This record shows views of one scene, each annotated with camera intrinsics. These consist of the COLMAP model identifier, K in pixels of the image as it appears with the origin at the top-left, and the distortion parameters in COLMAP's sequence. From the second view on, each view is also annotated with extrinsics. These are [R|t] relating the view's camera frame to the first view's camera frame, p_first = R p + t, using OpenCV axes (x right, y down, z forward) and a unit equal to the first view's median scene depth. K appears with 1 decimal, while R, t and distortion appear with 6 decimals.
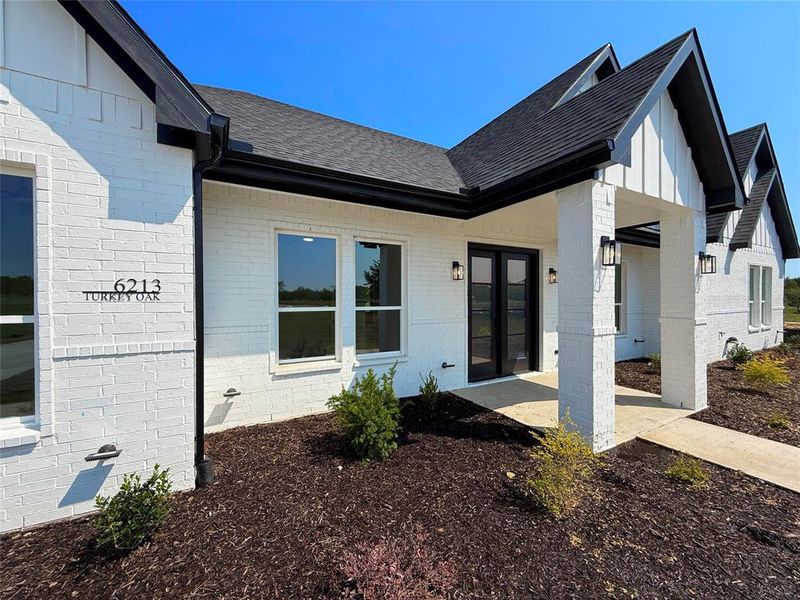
lens RADIAL K [[317.1, 0, 404.6], [0, 317.1, 304.7], [0, 0, 1]] dist [-0.004115, -0.000030]
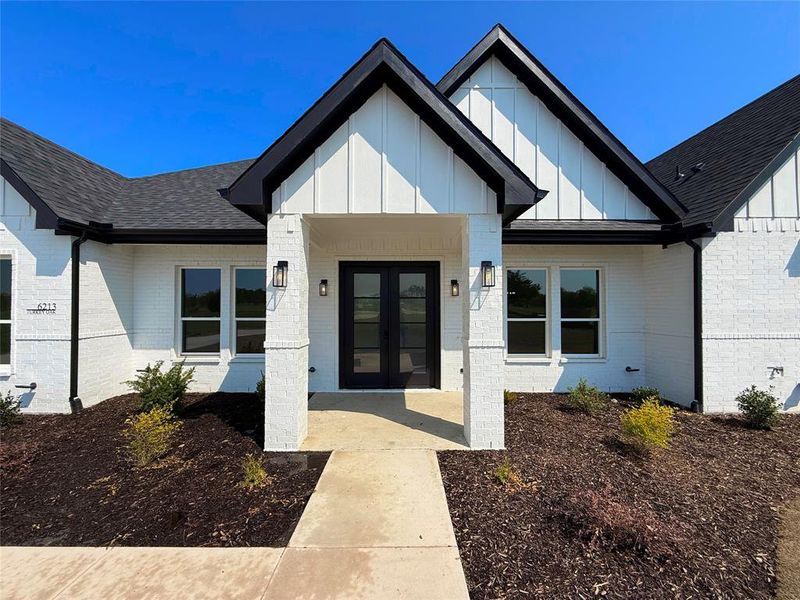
lens RADIAL K [[317.1, 0, 393.9], [0, 317.1, 300.8], [0, 0, 1]] dist [-0.004115, -0.000030]
pose [[0.882083, -0.004576, -0.471072, 1.107486], [-0.012381, 0.999382, -0.032890, -0.030054], [0.470932, 0.034844, 0.881481, 0.136219]]
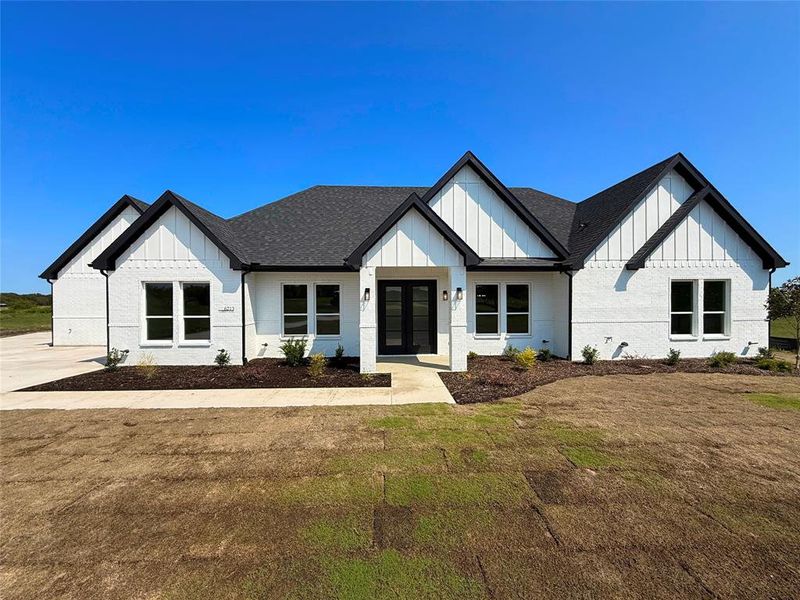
lens RADIAL K [[317.1, 0, 401.7], [0, 317.1, 299.1], [0, 0, 1]] dist [-0.004115, -0.000030]
pose [[0.904616, -0.000030, -0.426228, 1.417610], [-0.007347, 0.999850, -0.015661, -0.068587], [0.426165, 0.017299, 0.904480, -0.836199]]
